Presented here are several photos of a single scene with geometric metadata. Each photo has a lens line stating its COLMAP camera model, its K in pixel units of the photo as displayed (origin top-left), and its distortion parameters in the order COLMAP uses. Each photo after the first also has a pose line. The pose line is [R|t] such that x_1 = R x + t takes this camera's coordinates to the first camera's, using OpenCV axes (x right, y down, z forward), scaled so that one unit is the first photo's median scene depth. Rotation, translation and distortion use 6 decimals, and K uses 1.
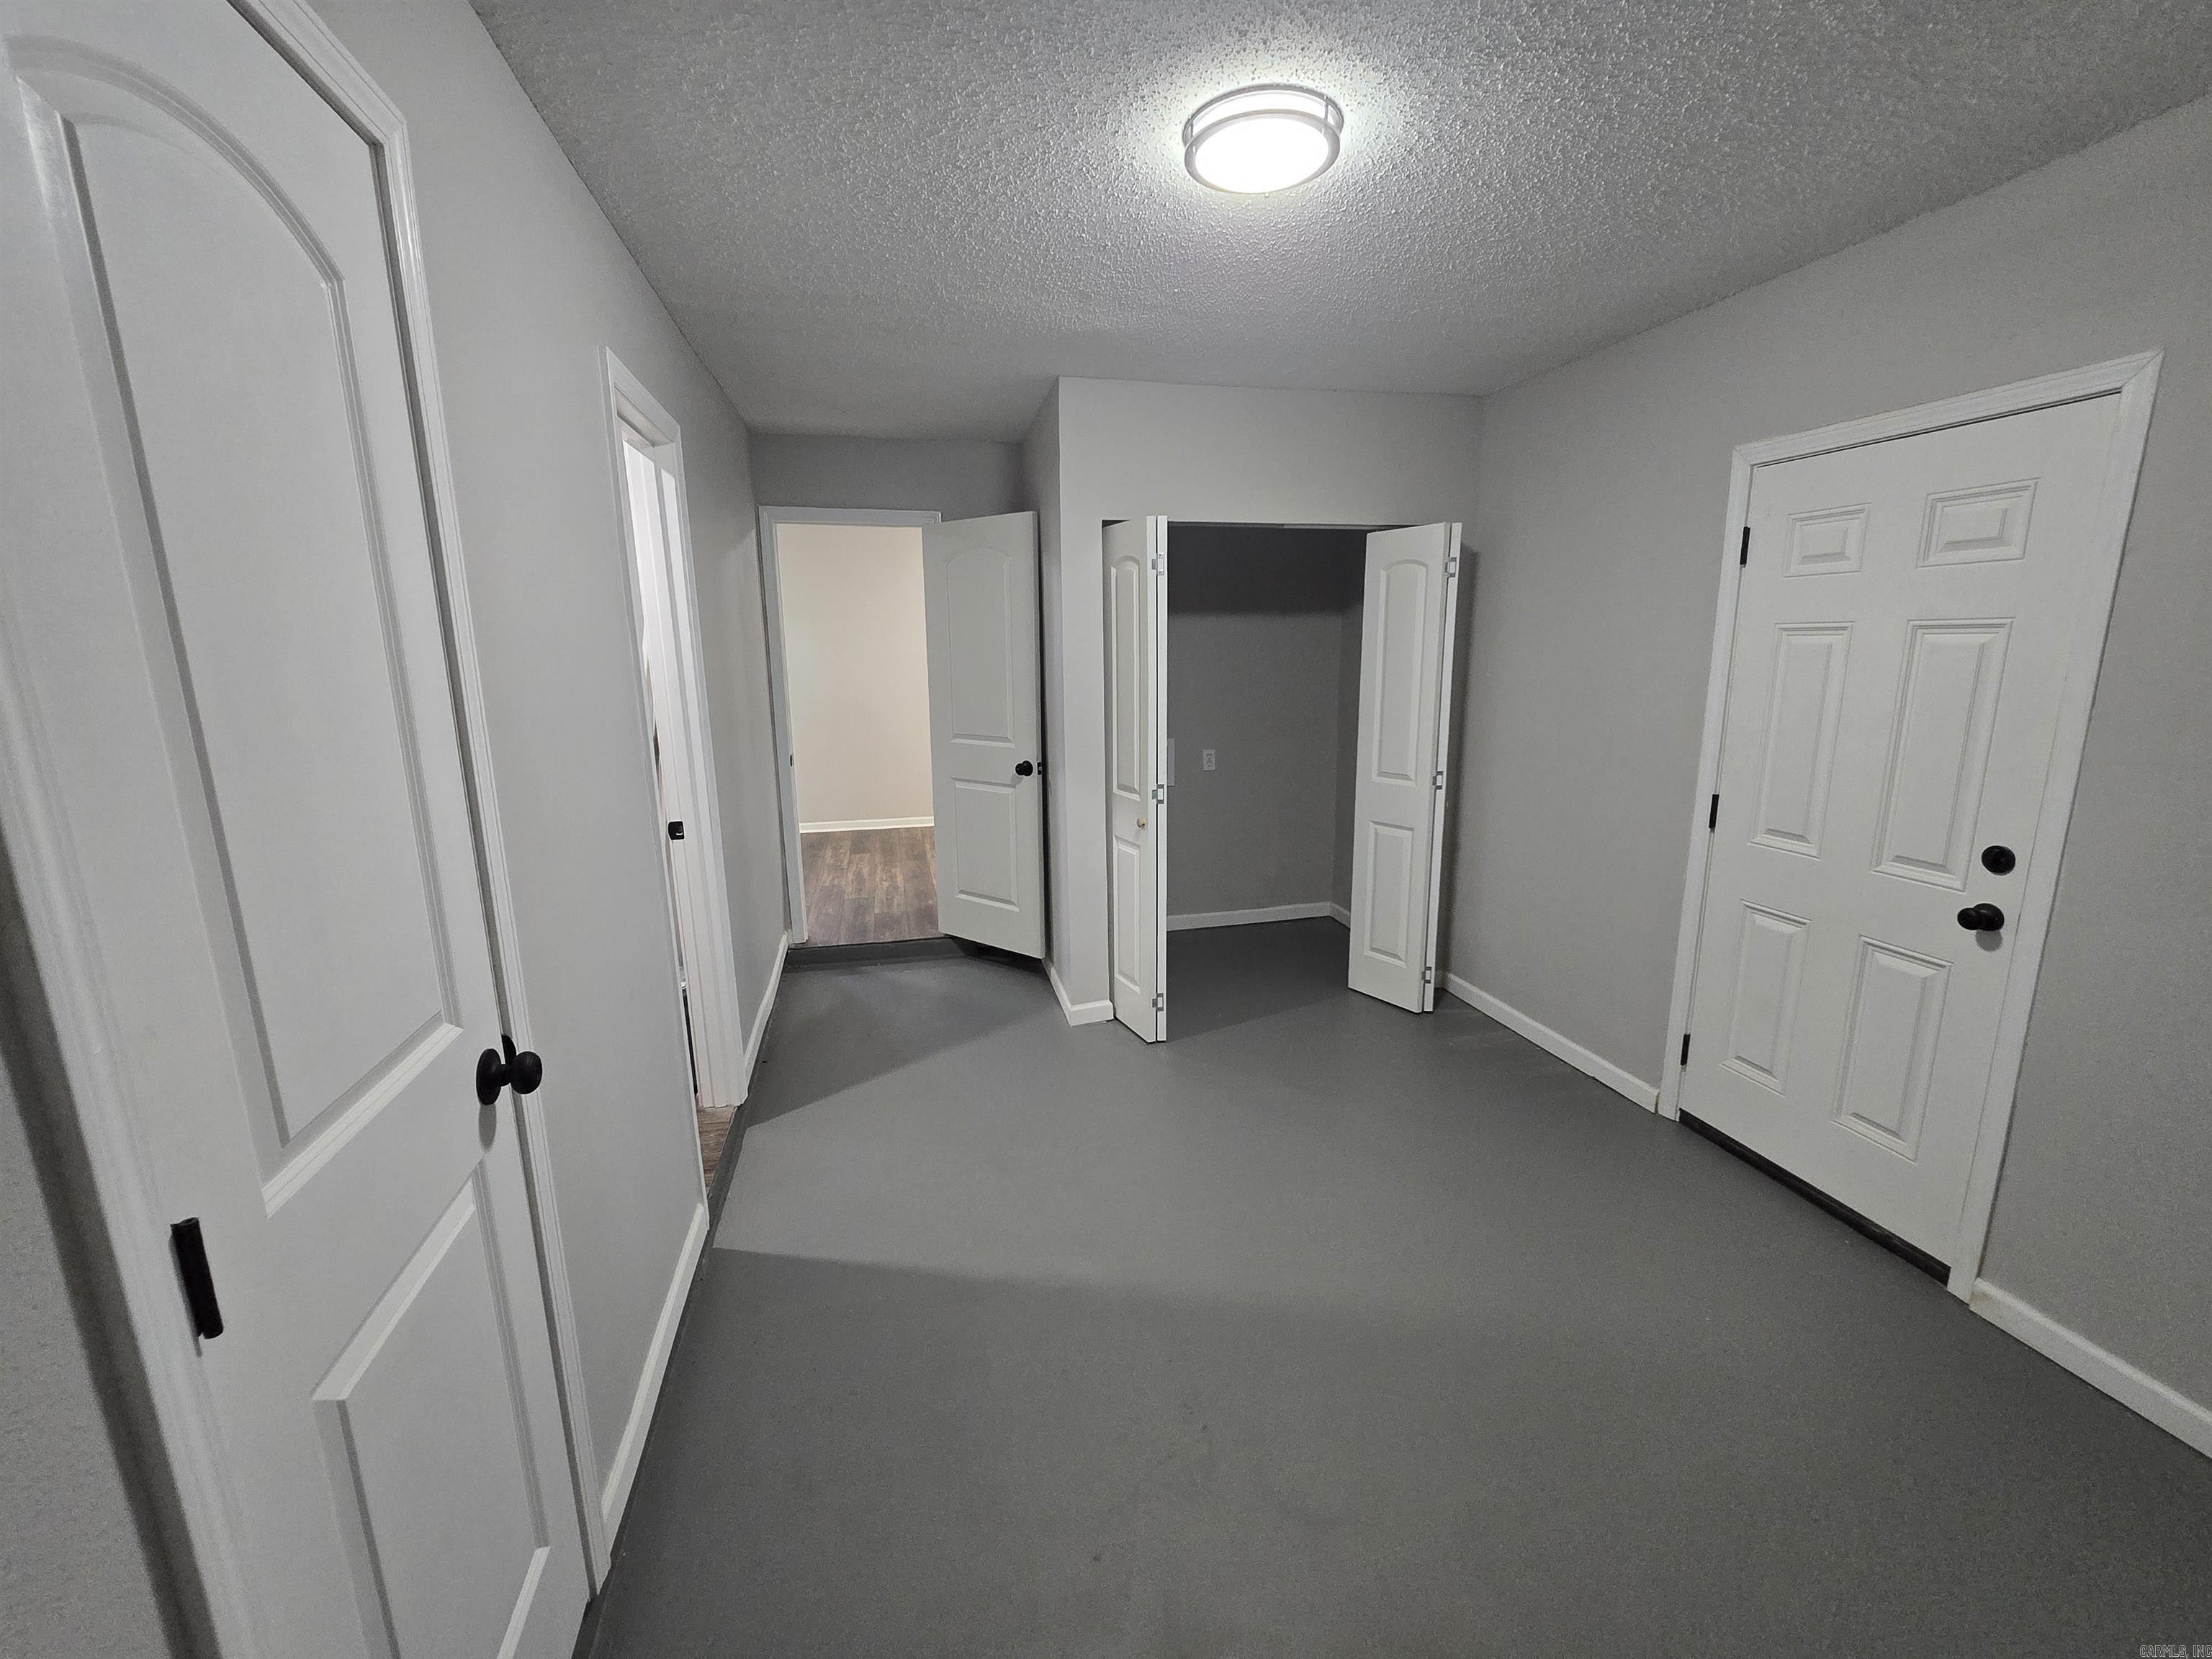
lens RADIAL K [[906.1, 0, 1103.7], [0, 906.1, 820.8], [0, 0, 1]] dist [-0.002199, -0.000811]
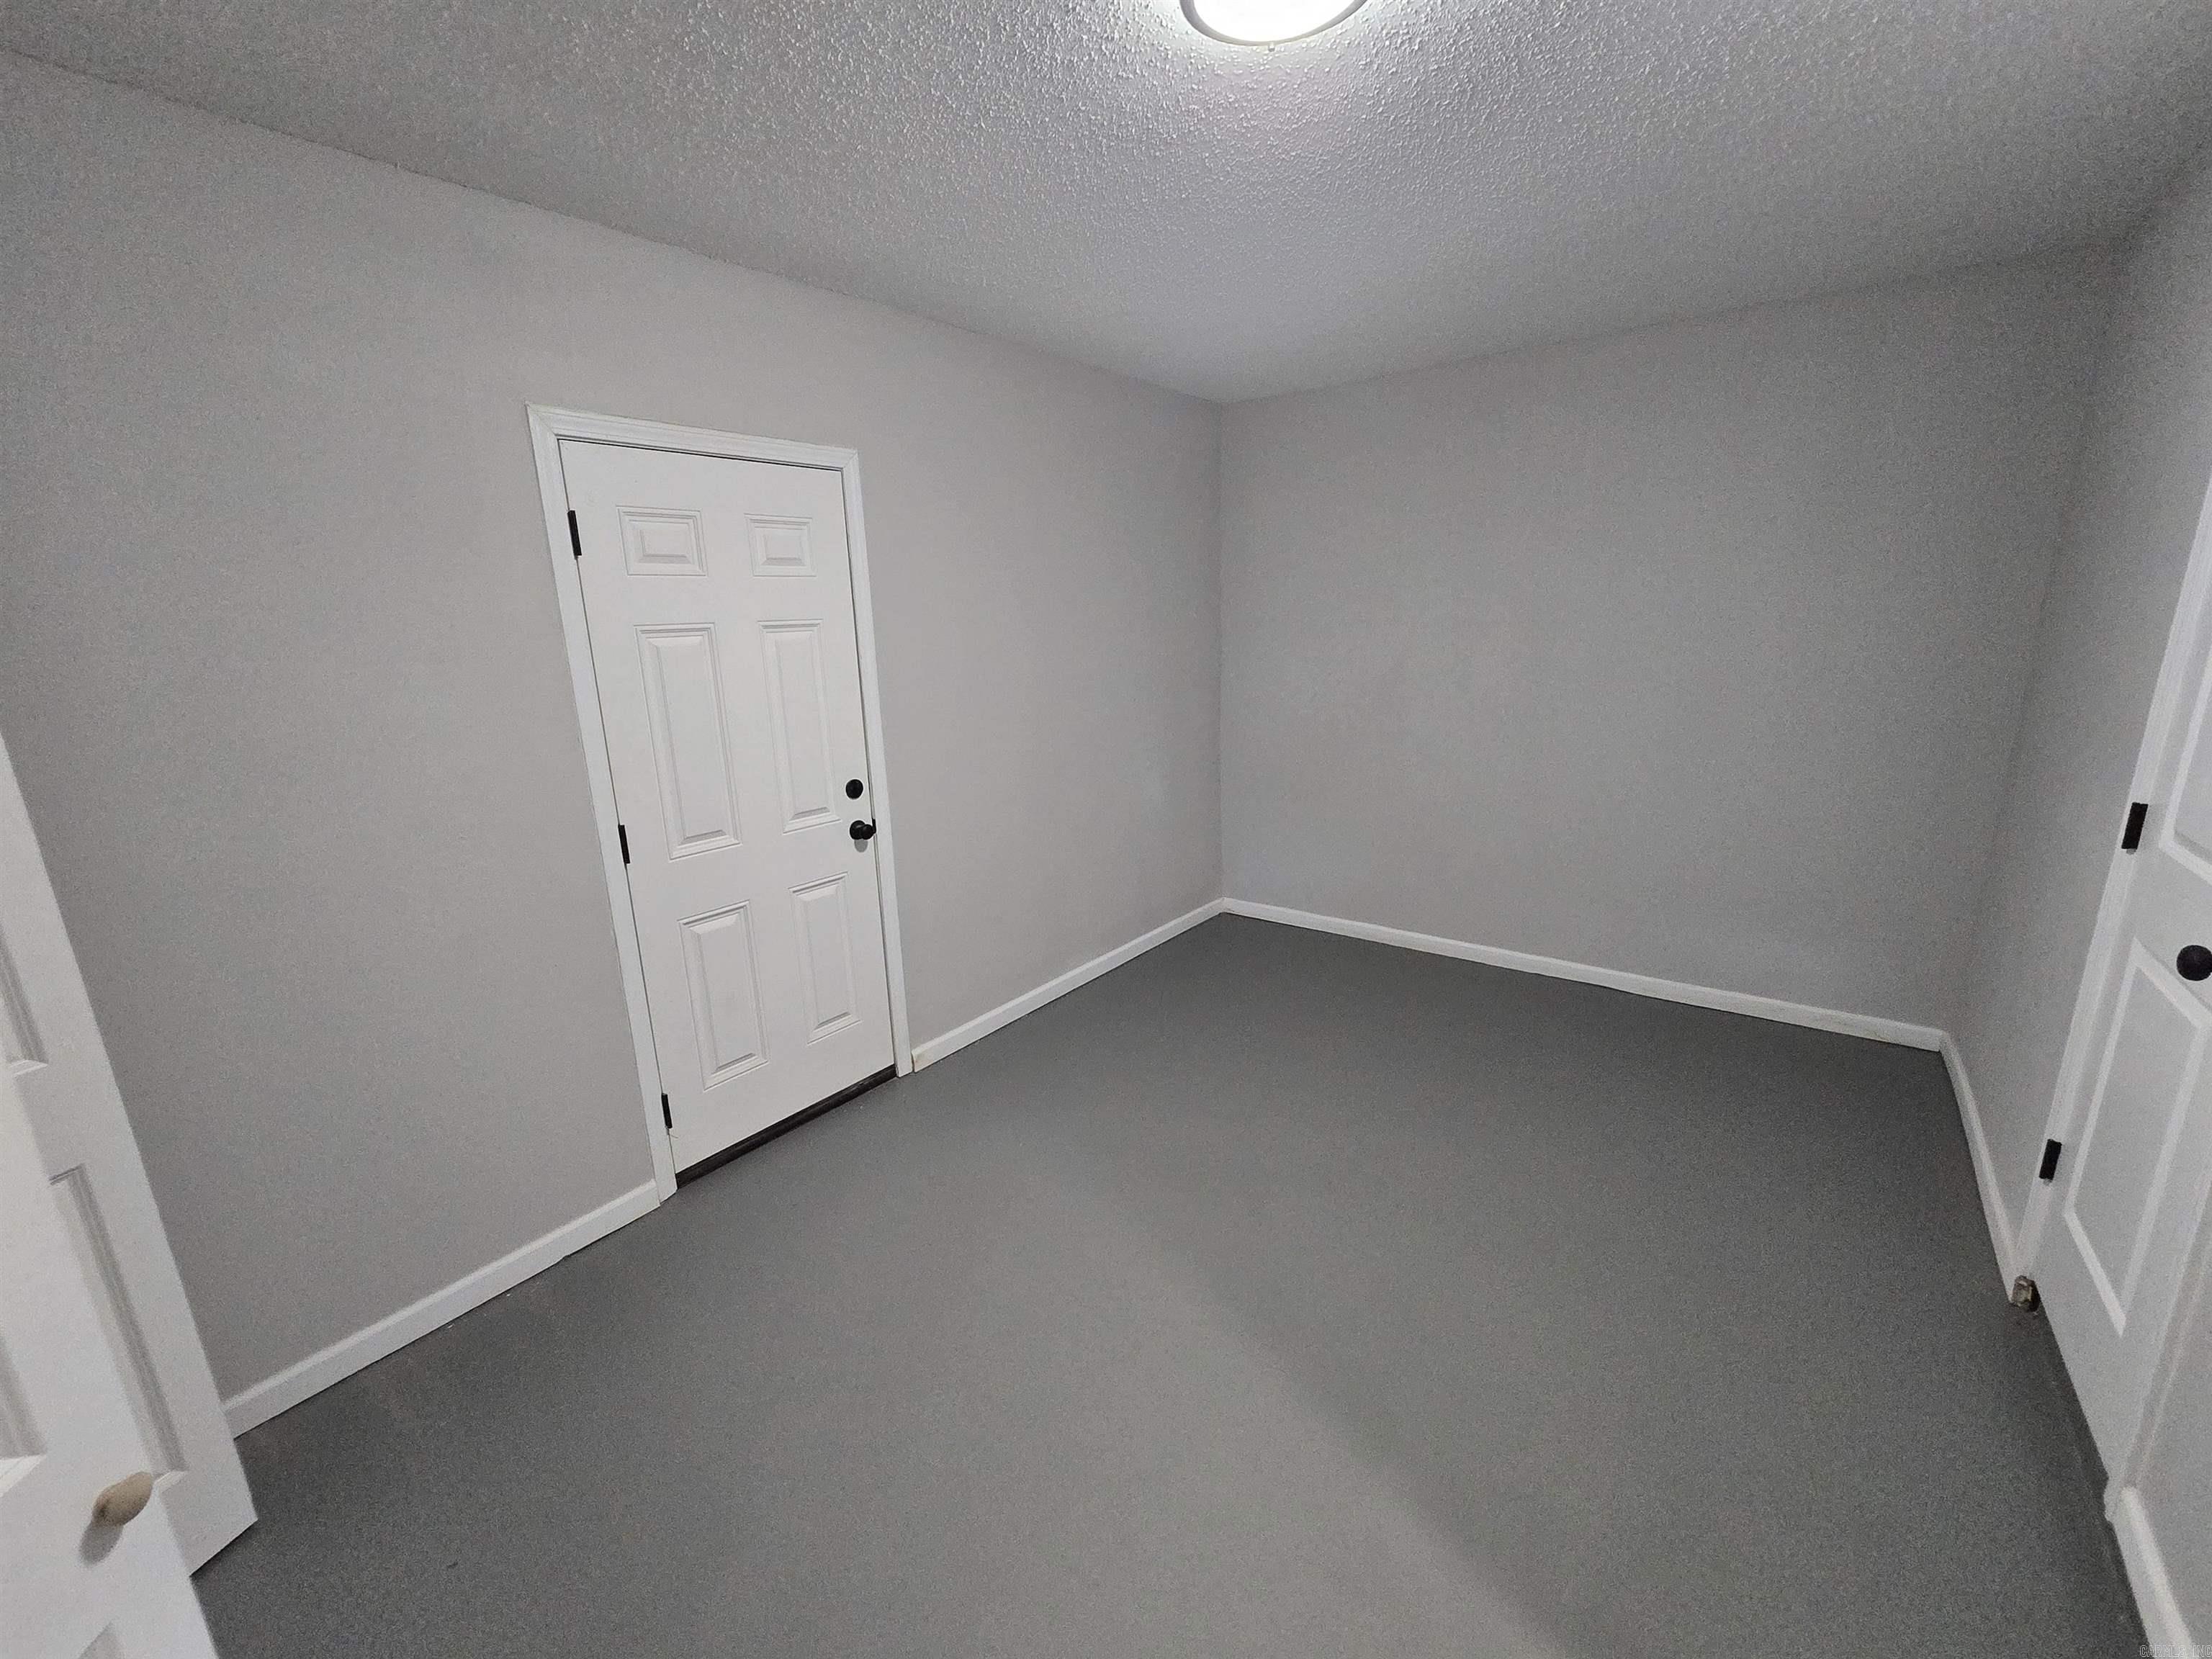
lens RADIAL K [[906.1, 0, 1095.2], [0, 906.1, 844.4], [0, 0, 1]] dist [-0.002199, -0.000811]
pose [[-0.625254, -0.155303, 0.764813, -0.286189], [0.198046, 0.916345, 0.347981, -0.236722], [-0.754875, 0.369044, -0.542191, 1.200725]]
